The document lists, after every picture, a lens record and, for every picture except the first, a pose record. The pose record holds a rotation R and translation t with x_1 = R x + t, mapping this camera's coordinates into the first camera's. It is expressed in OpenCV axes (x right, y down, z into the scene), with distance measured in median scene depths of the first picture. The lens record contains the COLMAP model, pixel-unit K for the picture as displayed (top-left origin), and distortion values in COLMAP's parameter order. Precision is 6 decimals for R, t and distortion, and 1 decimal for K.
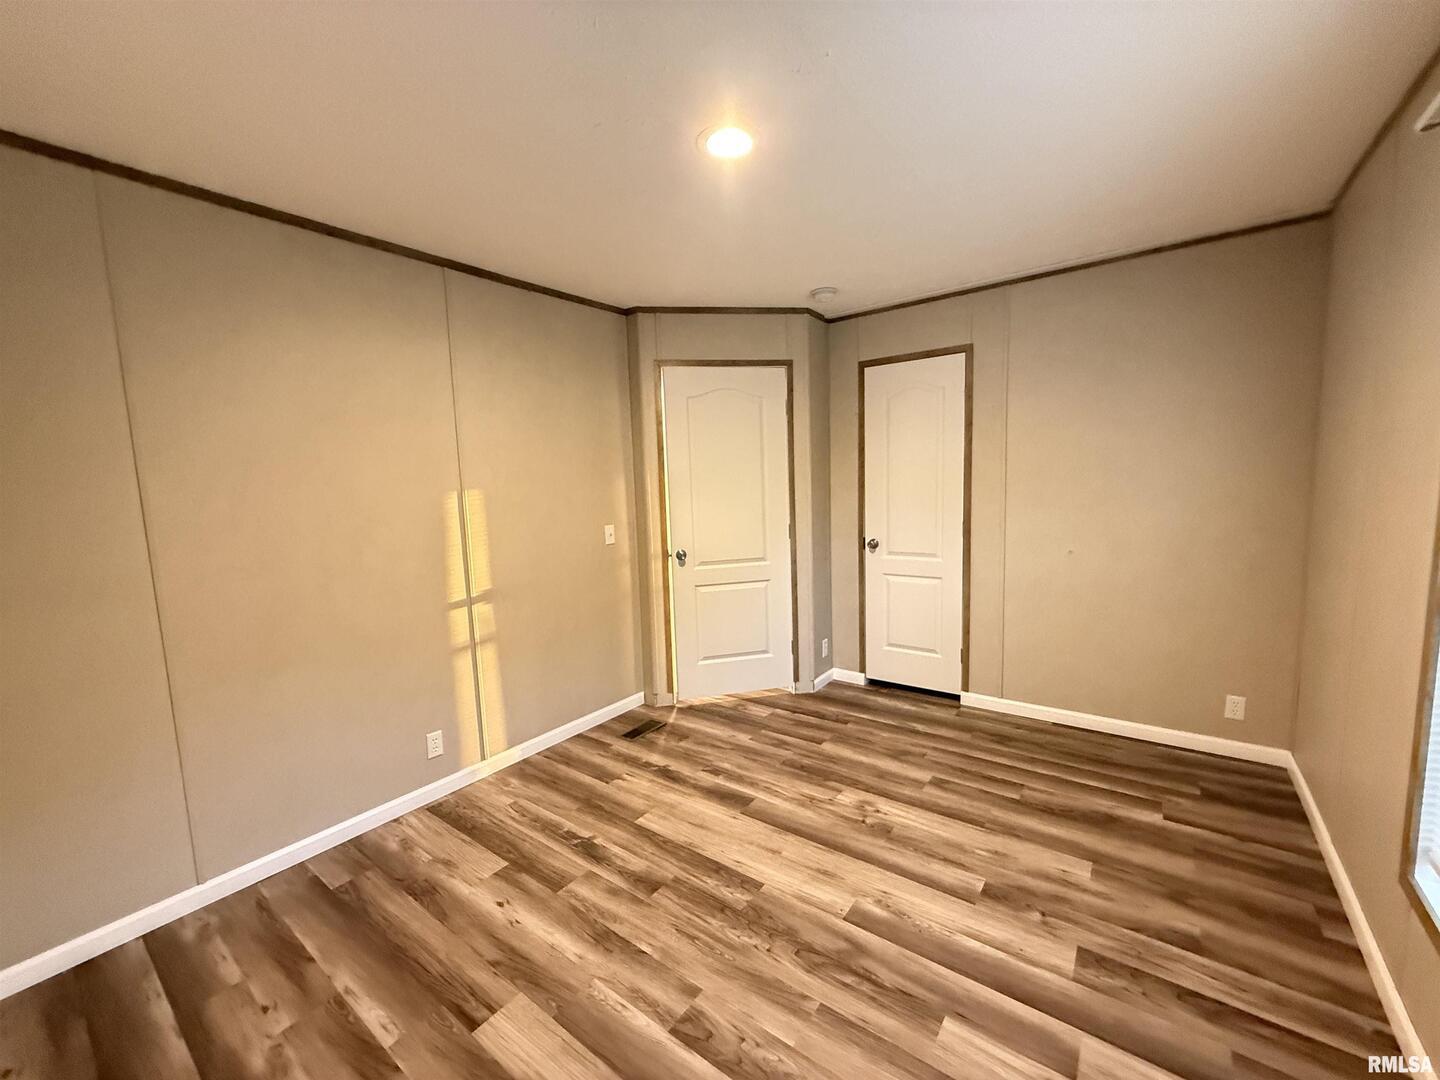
lens RADIAL K [[574.0, 0, 716.5], [0, 574.0, 541.2], [0, 0, 1]] dist [-0.000953, 0.000319]
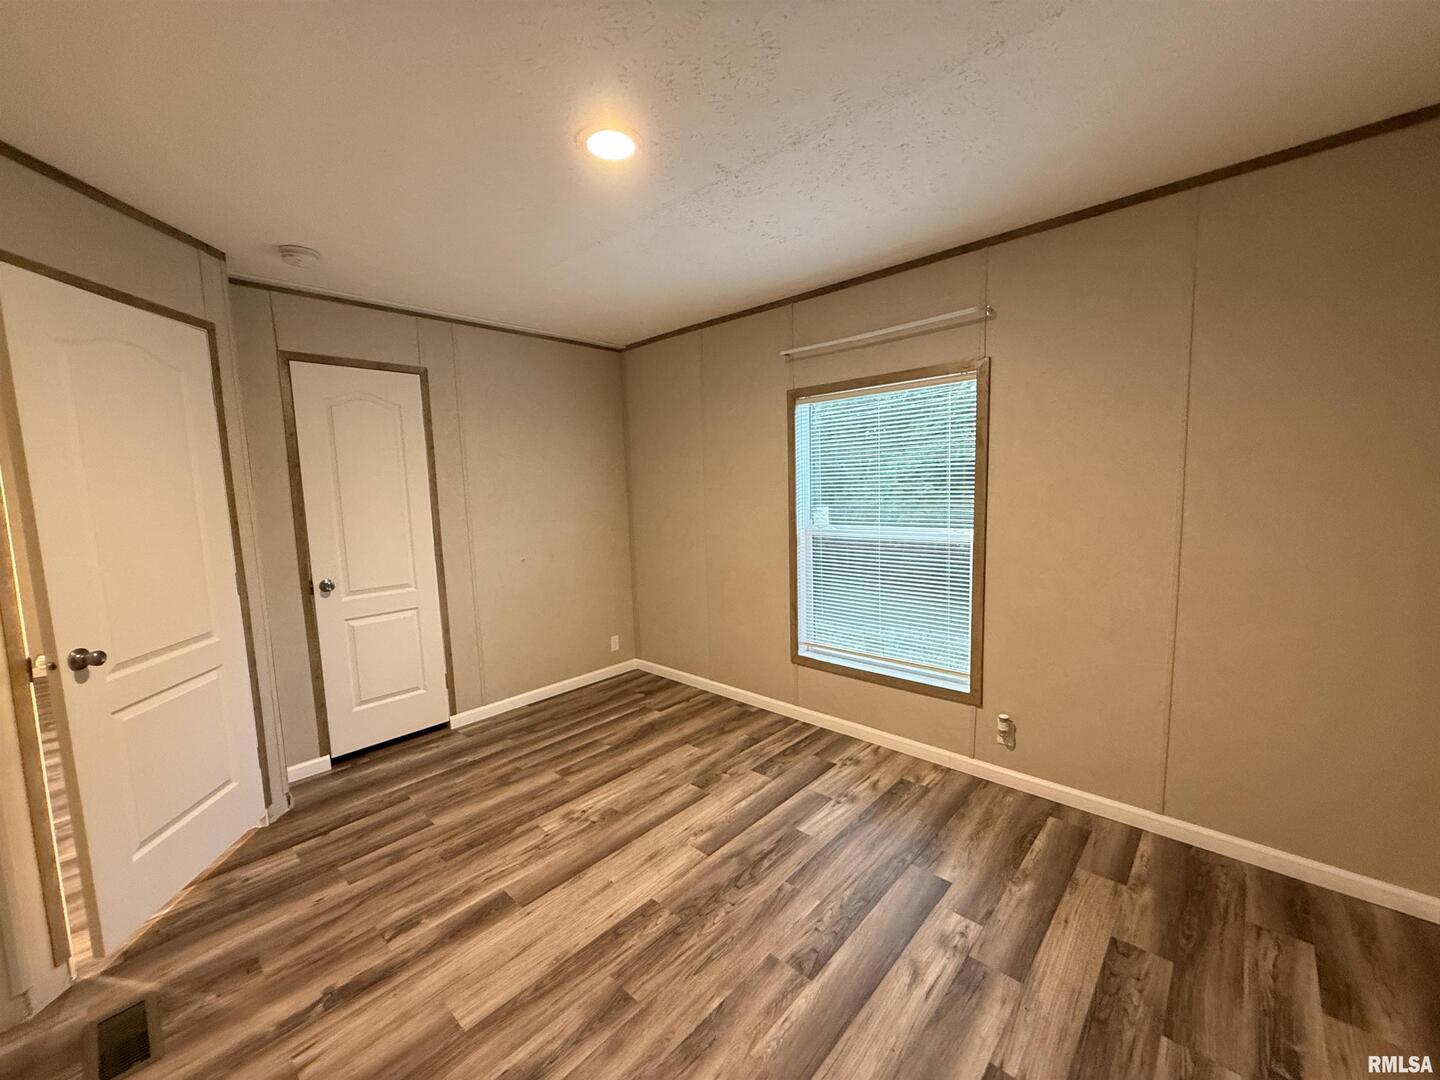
lens RADIAL K [[574.0, 0, 713.3], [0, 574.0, 542.2], [0, 0, 1]] dist [-0.000953, 0.000319]
pose [[0.099666, -0.069089, 0.992619, -0.818880], [0.131014, 0.989812, 0.055739, -0.052835], [-0.986358, 0.124492, 0.107702, 0.685752]]
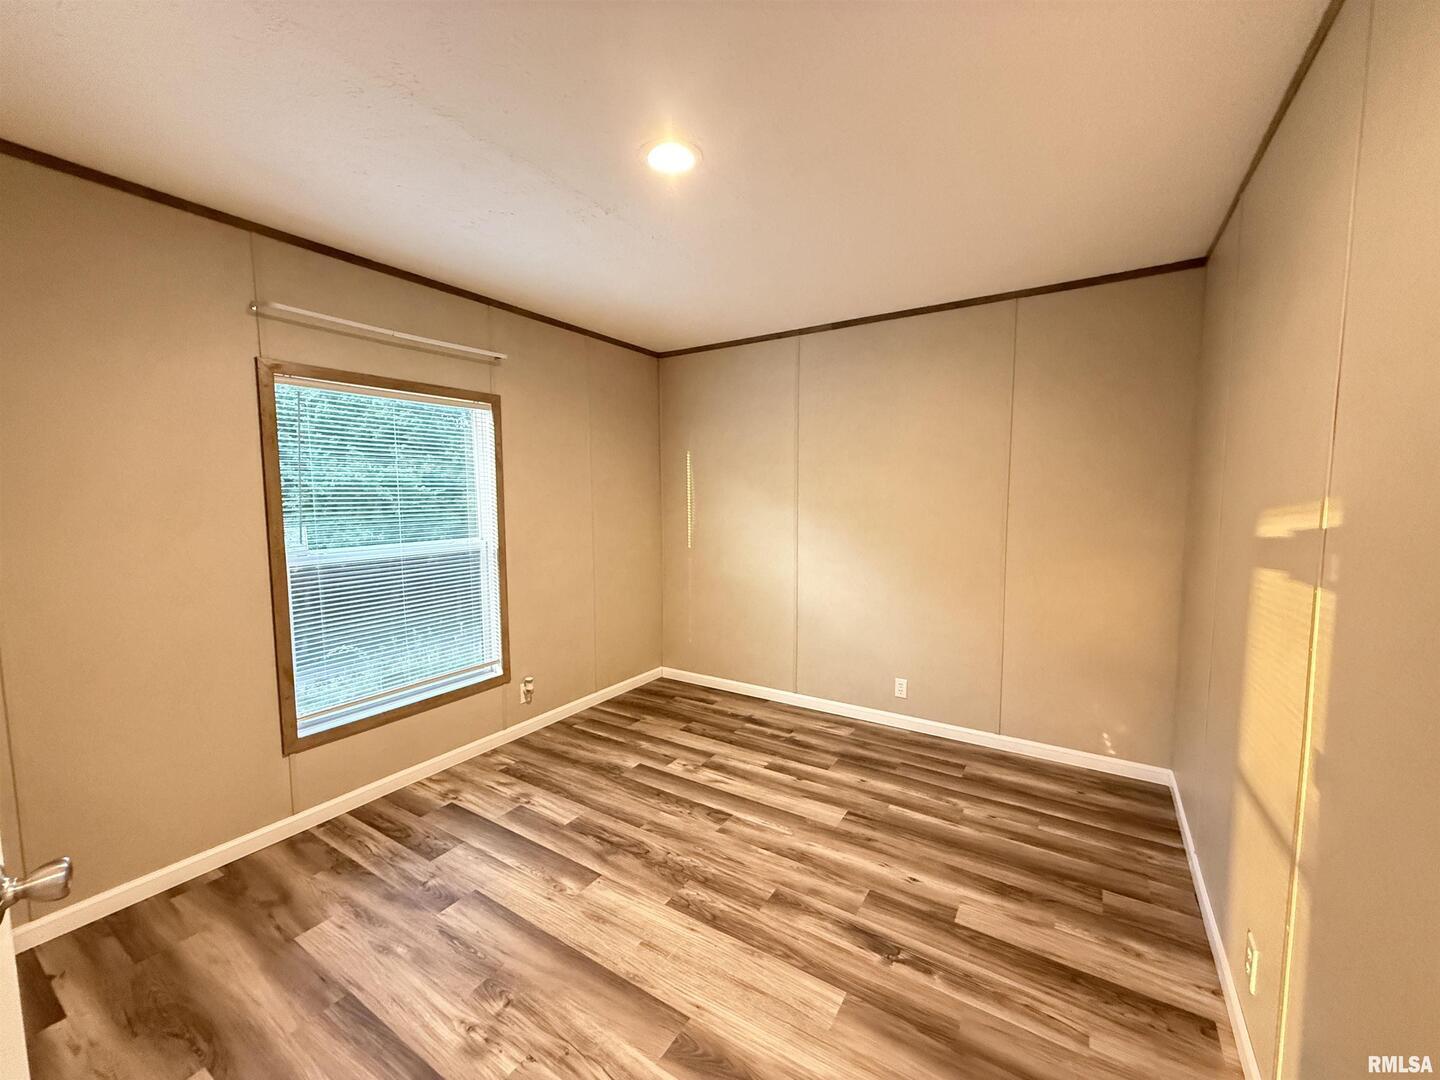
lens RADIAL K [[574.0, 0, 724.9], [0, 574.0, 535.7], [0, 0, 1]] dist [-0.000953, 0.000319]
pose [[-0.994641, 0.046537, -0.092327, 0.041906], [0.028922, 0.982560, 0.183680, -0.195614], [0.099265, 0.180026, -0.978640, 1.793631]]
